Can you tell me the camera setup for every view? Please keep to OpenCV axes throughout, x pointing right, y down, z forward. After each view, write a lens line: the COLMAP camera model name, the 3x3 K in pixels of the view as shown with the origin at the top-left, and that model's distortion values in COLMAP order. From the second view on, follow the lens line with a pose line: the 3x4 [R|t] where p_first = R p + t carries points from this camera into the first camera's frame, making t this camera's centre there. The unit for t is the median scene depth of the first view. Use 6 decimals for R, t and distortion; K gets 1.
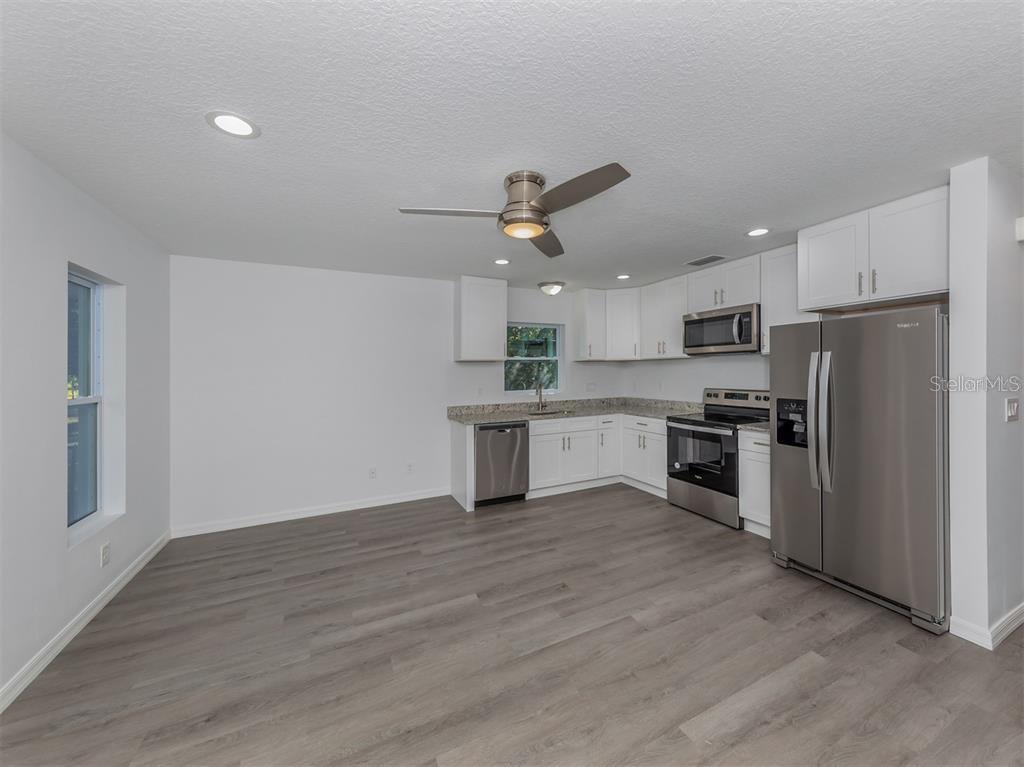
lens RADIAL K [[388.4, 0, 510.1], [0, 388.4, 371.5], [0, 0, 1]] dist [0.002350, 0.000221]
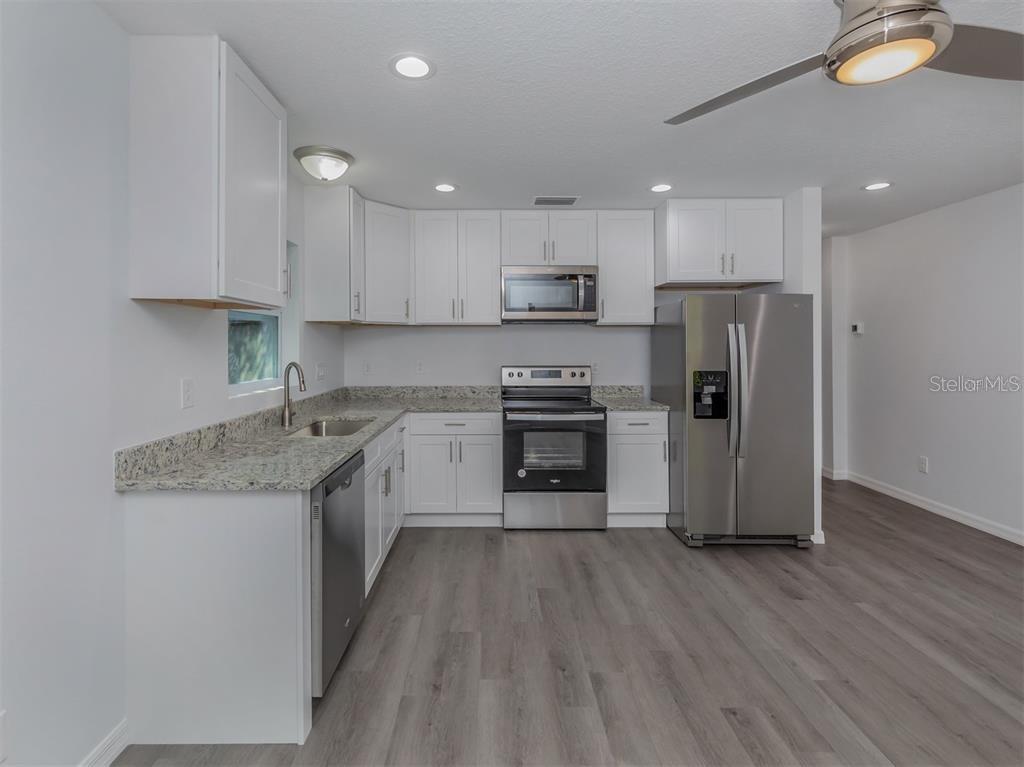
lens RADIAL K [[501.2, 0, 509.7], [0, 501.2, 349.1], [0, 0, 1]] dist [-0.000309, 0.000022]
pose [[0.414935, 0.004894, 0.909838, -0.570738], [-0.001567, 0.999988, -0.004665, 0.020893], [-0.909849, 0.000510, 0.414938, 0.848701]]
